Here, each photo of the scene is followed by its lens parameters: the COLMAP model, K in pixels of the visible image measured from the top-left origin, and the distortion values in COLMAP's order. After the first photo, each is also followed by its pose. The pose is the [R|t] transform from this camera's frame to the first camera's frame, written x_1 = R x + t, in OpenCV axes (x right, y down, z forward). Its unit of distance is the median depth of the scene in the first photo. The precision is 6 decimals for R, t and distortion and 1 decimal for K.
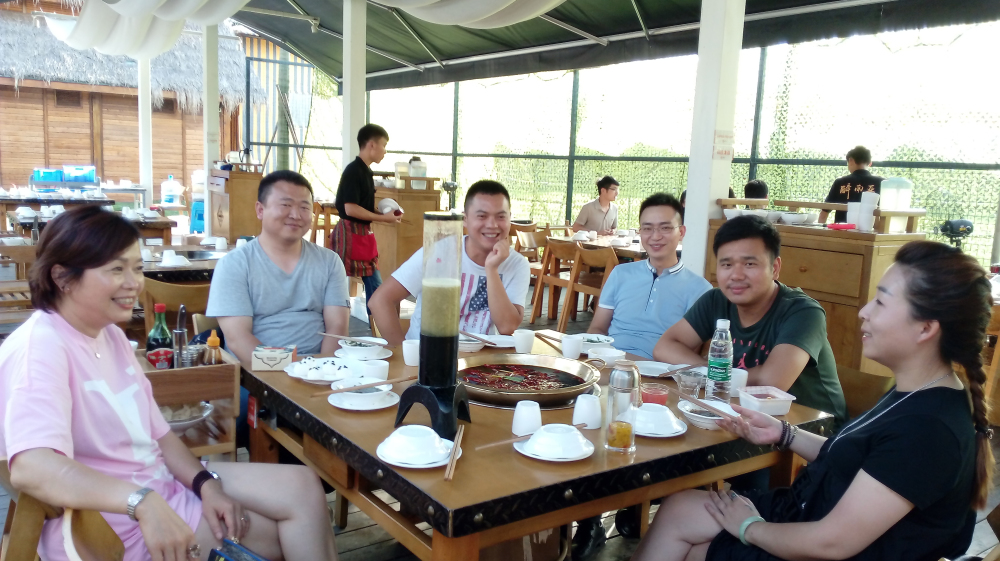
lens RADIAL K [[891.5, 0, 499.6], [0, 891.5, 283.6], [0, 0, 1]] dist [0.063849, -0.010860]
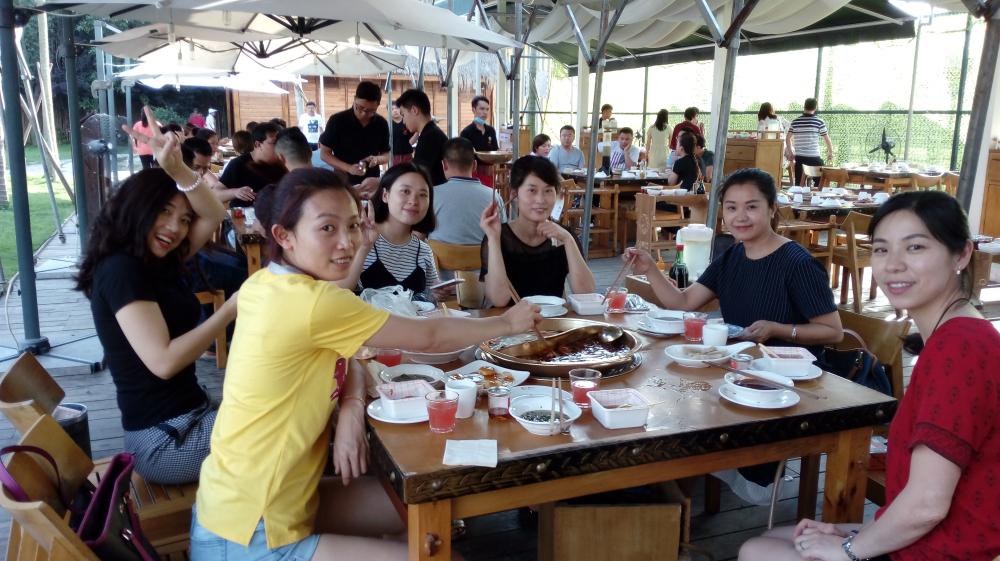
lens RADIAL K [[891.5, 0, 499.0], [0, 891.5, 281.3], [0, 0, 1]] dist [0.063849, -0.010860]
pose [[0.971622, 0.006748, -0.236441, 0.072629], [0.003698, 0.999037, 0.043710, 0.075524], [0.236509, -0.043344, 0.970662, -0.570201]]
